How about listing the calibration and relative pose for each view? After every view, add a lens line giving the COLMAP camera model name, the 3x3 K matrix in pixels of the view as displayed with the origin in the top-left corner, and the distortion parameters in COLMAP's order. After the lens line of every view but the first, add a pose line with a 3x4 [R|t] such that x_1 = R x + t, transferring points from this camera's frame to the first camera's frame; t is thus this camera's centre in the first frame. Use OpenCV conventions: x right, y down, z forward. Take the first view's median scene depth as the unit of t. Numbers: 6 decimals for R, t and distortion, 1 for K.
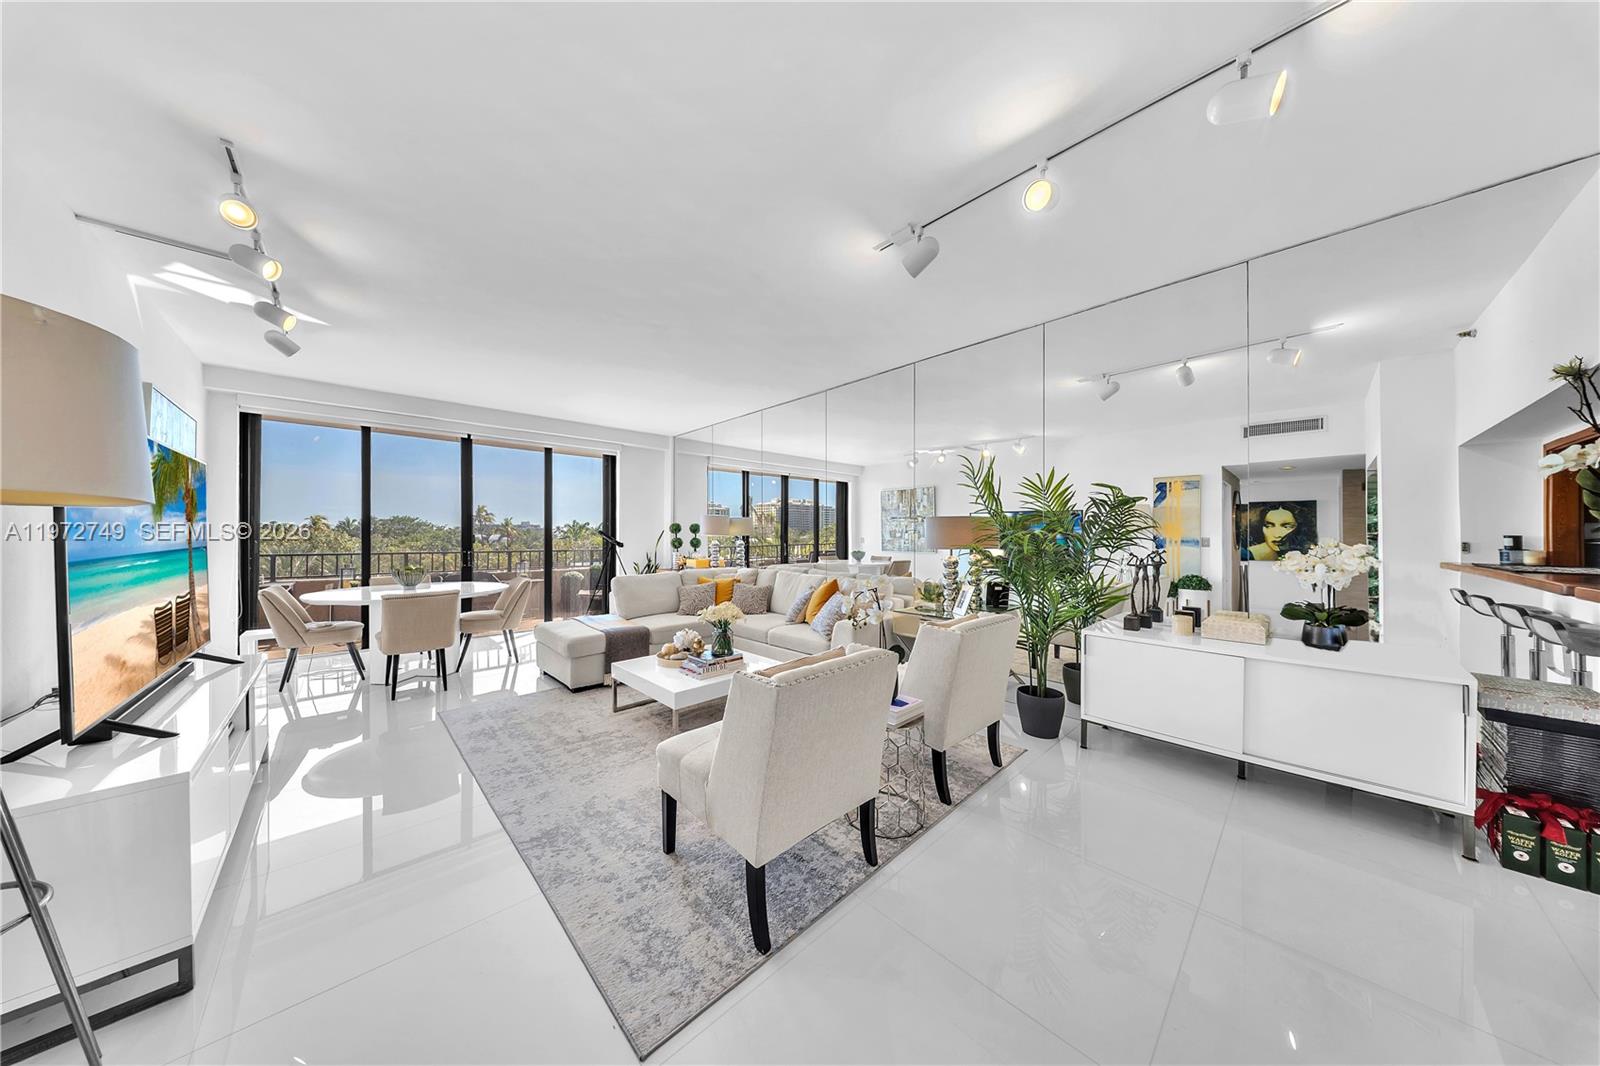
lens RADIAL K [[482.7, 0, 792.1], [0, 482.7, 535.5], [0, 0, 1]] dist [-0.001915, 0.000133]
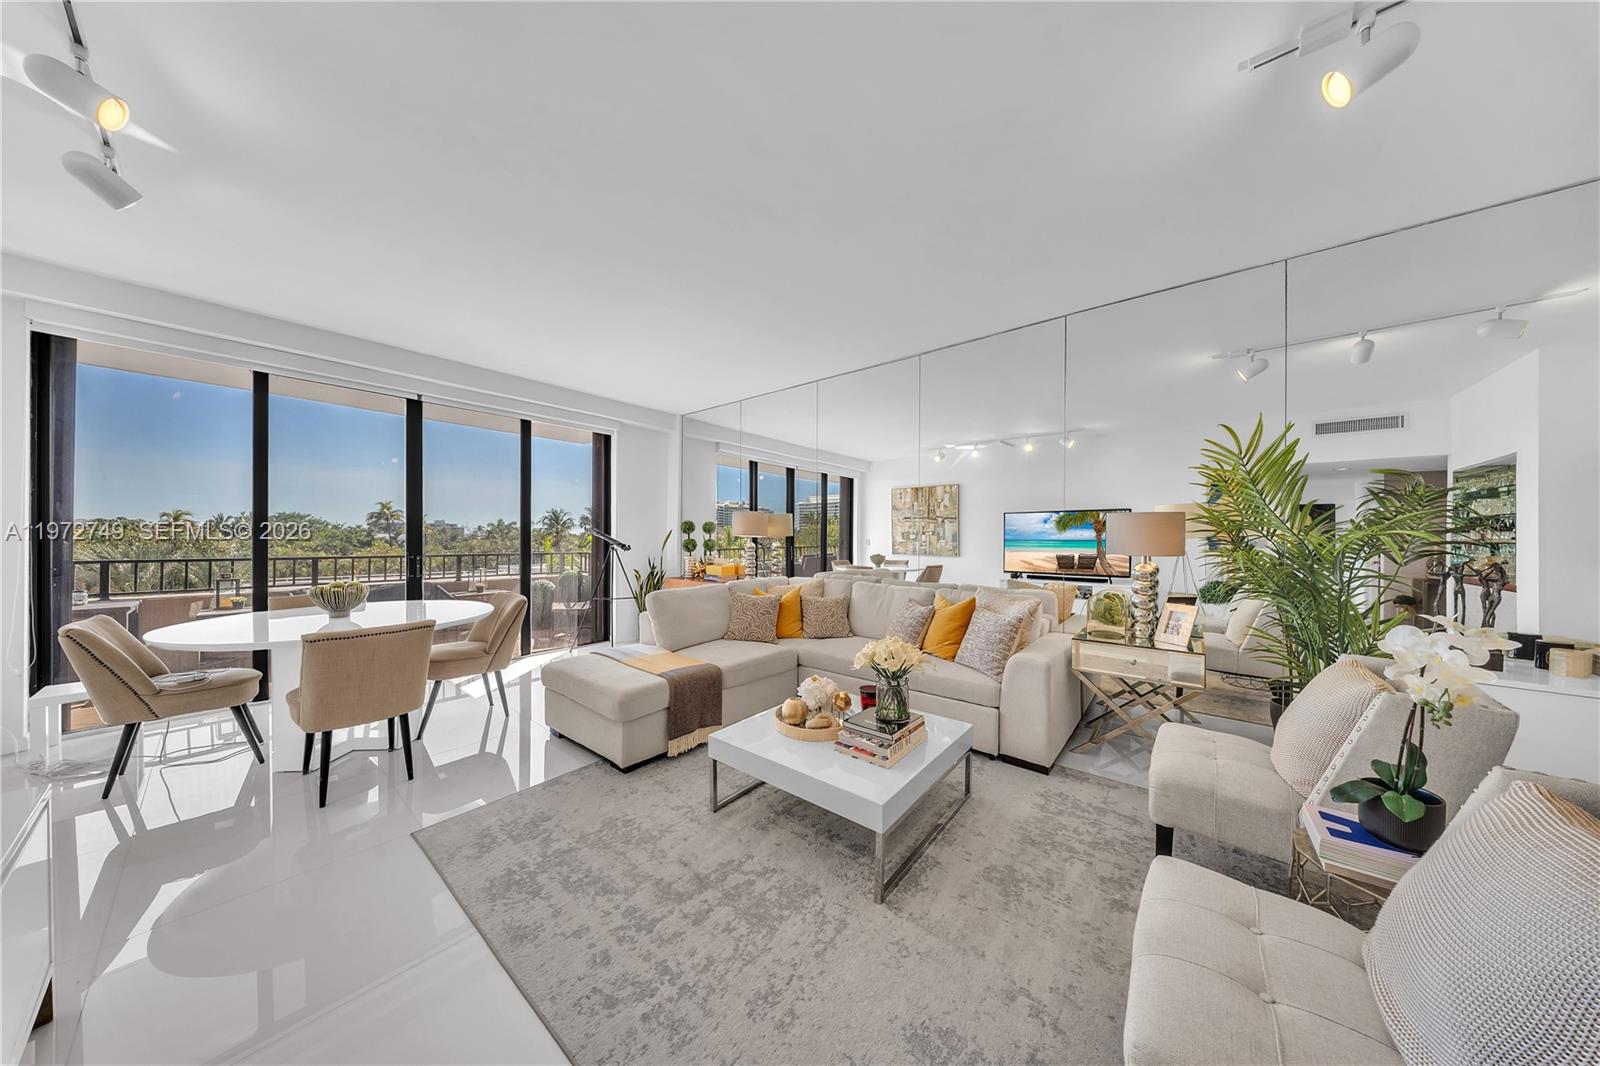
lens RADIAL K [[482.7, 0, 797.2], [0, 482.7, 537.5], [0, 0, 1]] dist [-0.001915, 0.000133]
pose [[0.991438, 0.004393, 0.130508, -0.230973], [-0.004632, 0.999988, 0.001531, 0.000235], [-0.130499, -0.002123, 0.991446, 0.236258]]
